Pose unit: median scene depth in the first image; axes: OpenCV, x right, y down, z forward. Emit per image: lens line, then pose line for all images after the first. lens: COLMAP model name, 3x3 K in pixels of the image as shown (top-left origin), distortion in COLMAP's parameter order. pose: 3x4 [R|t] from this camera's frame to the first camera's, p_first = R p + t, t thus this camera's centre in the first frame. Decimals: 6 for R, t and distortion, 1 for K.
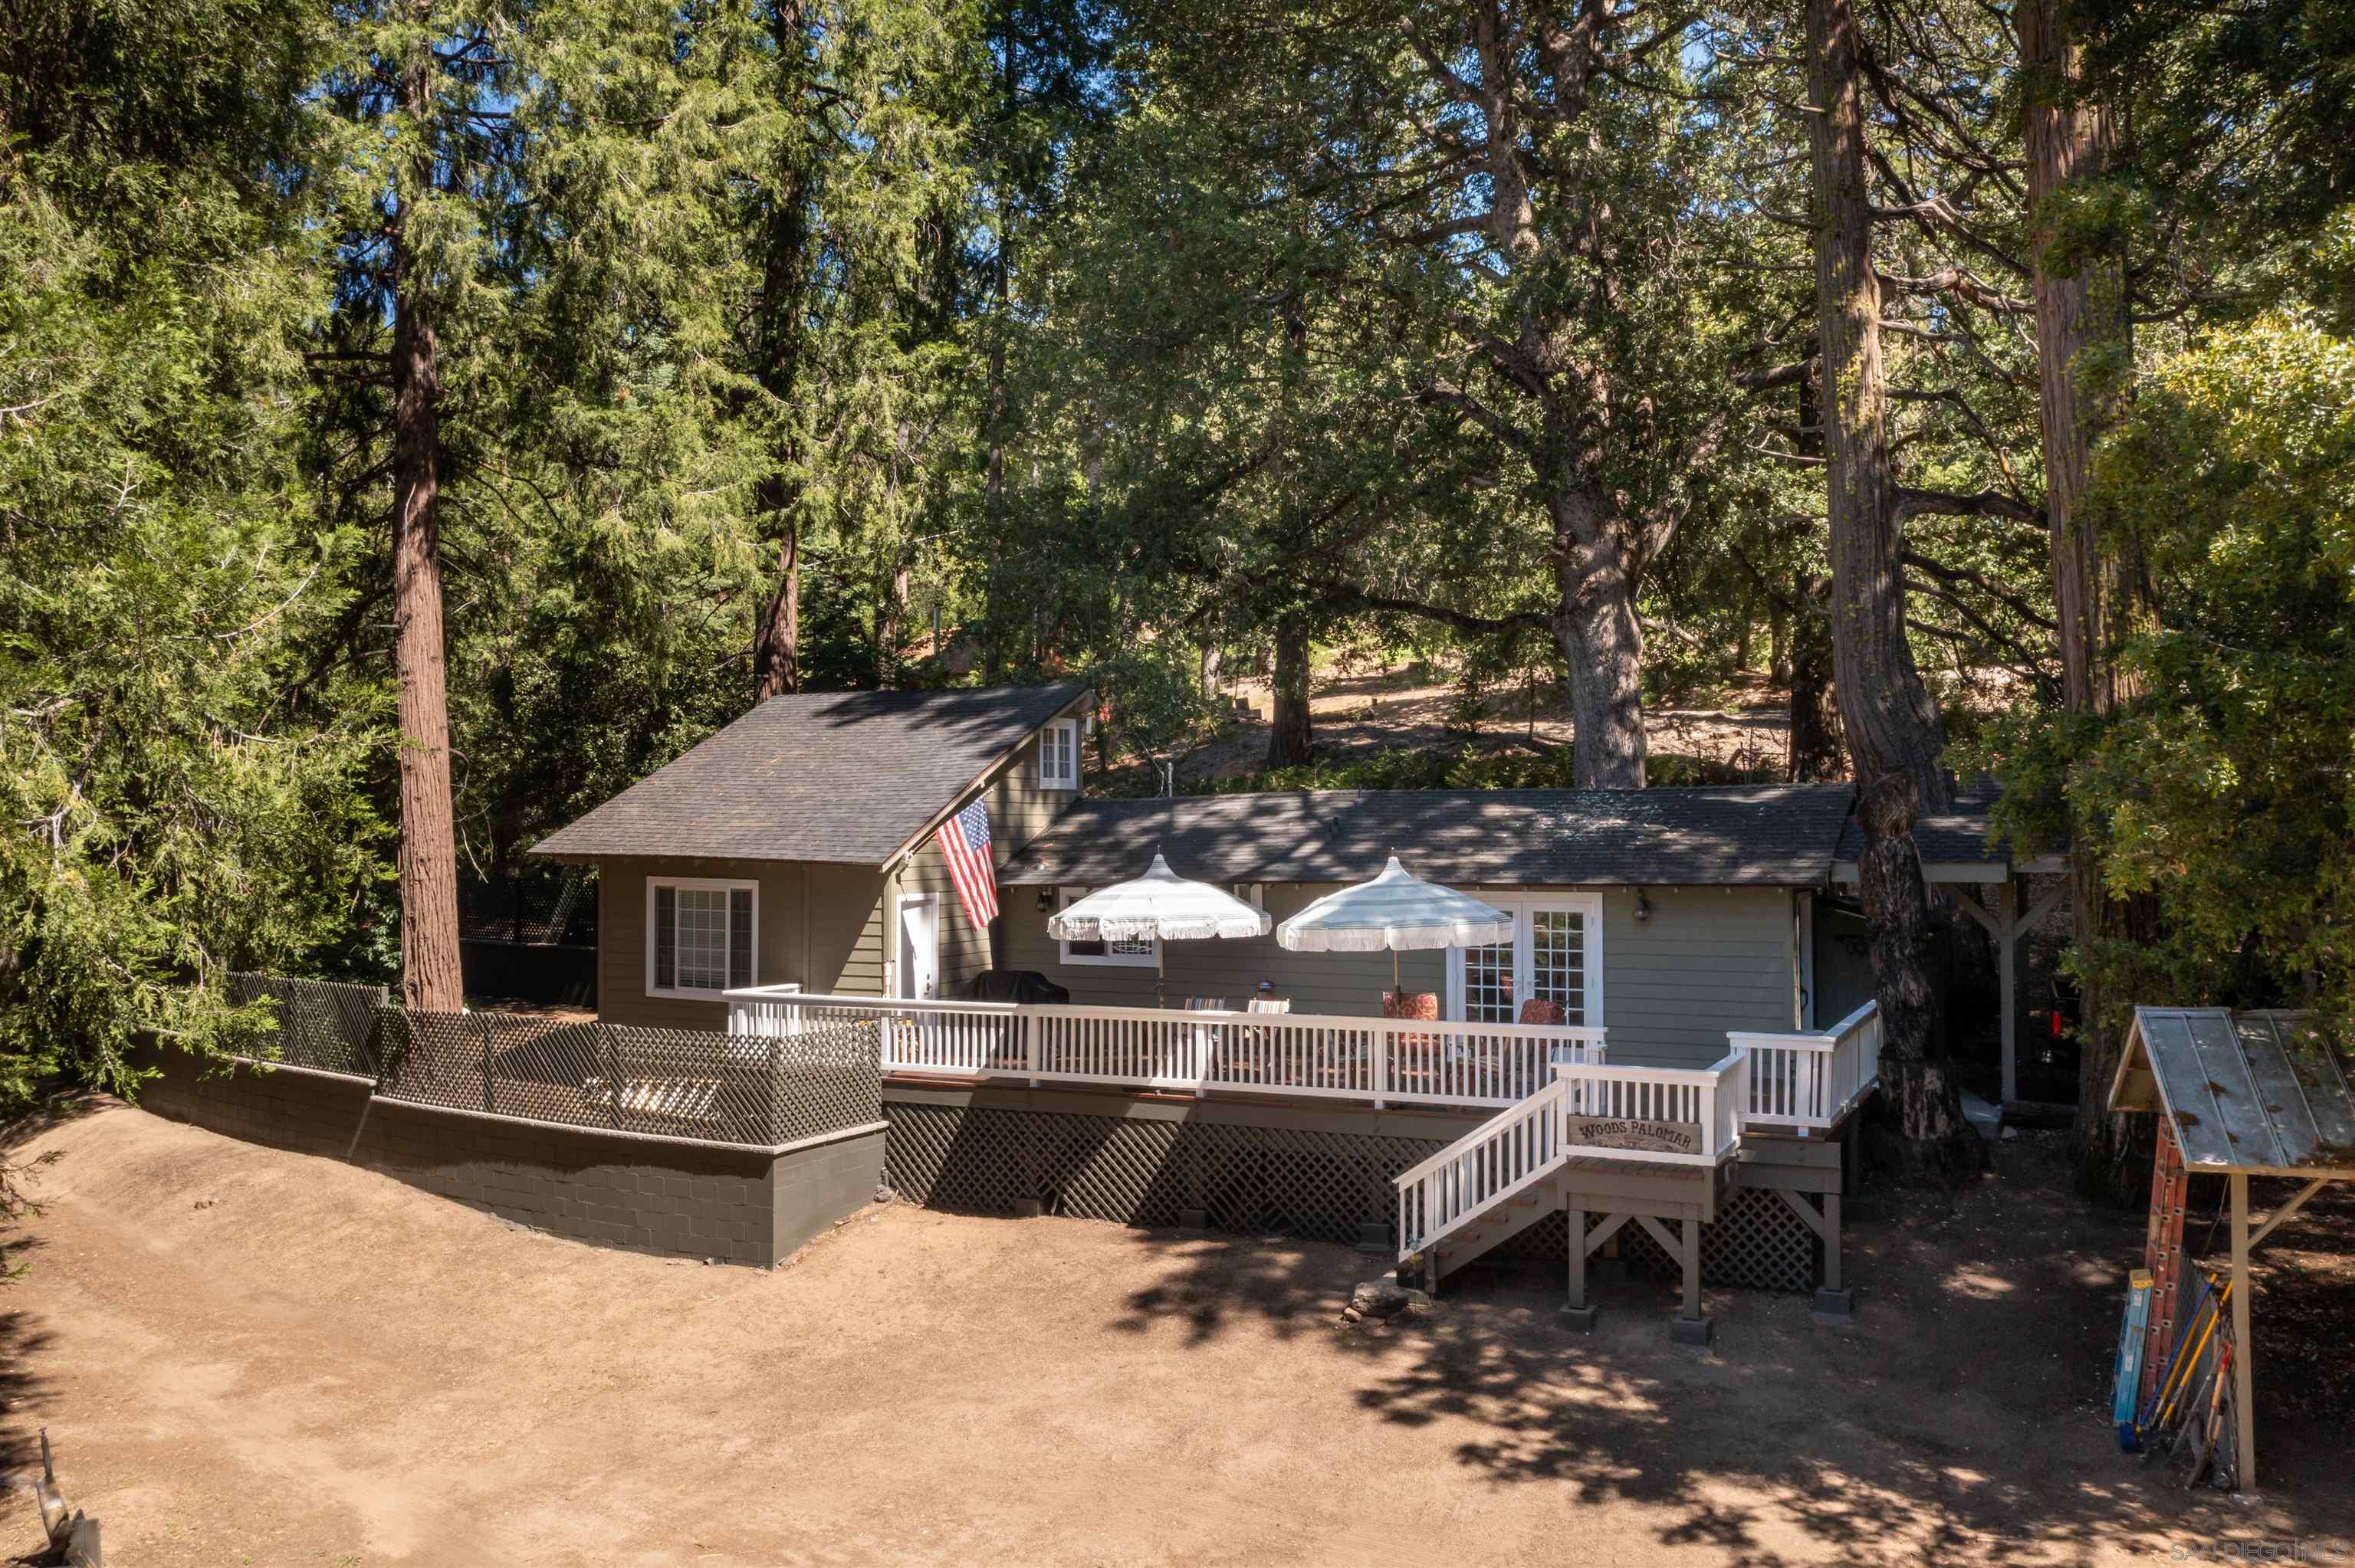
lens RADIAL K [[1877.2, 0, 1177.9], [0, 1877.2, 783.9], [0, 0, 1]] dist [-0.003626, 0.000885]
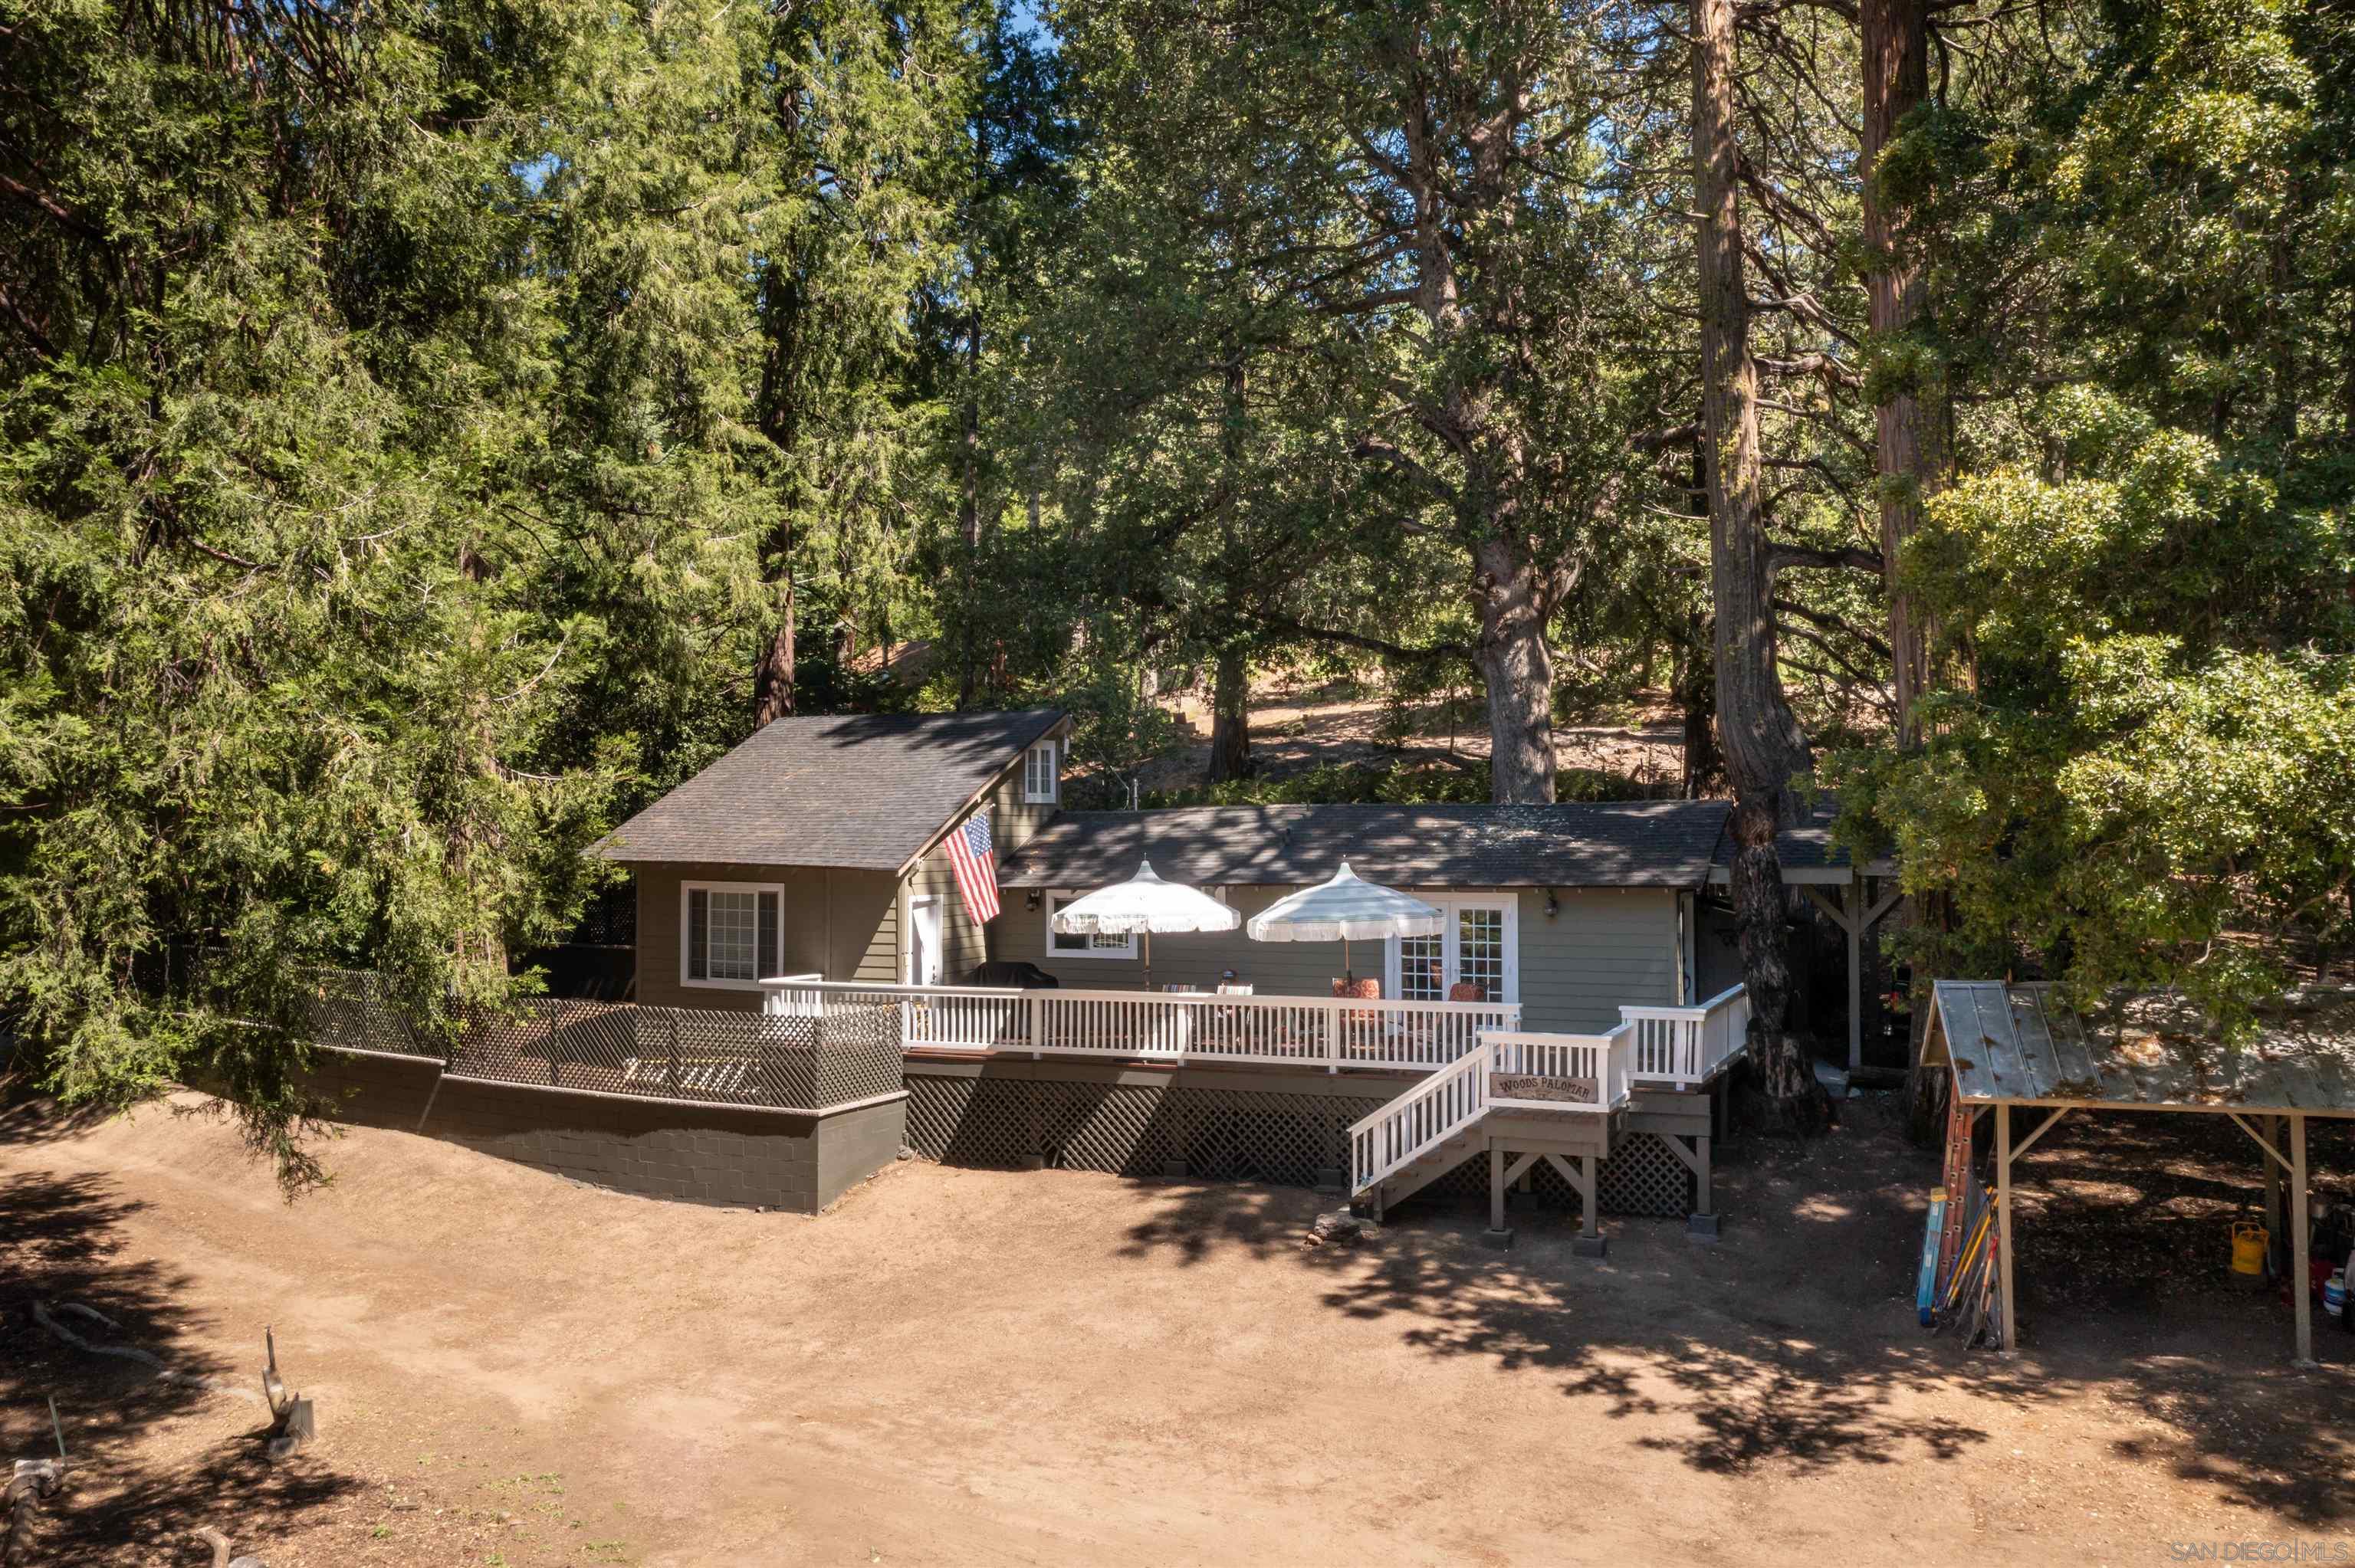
lens RADIAL K [[1877.2, 0, 1176.5], [0, 1877.2, 783.8], [0, 0, 1]] dist [-0.003626, 0.000885]
pose [[0.999038, 0.001262, 0.043826, -0.038371], [-0.001132, 0.999995, -0.002982, -0.006732], [-0.043830, 0.002929, 0.999035, -0.162372]]
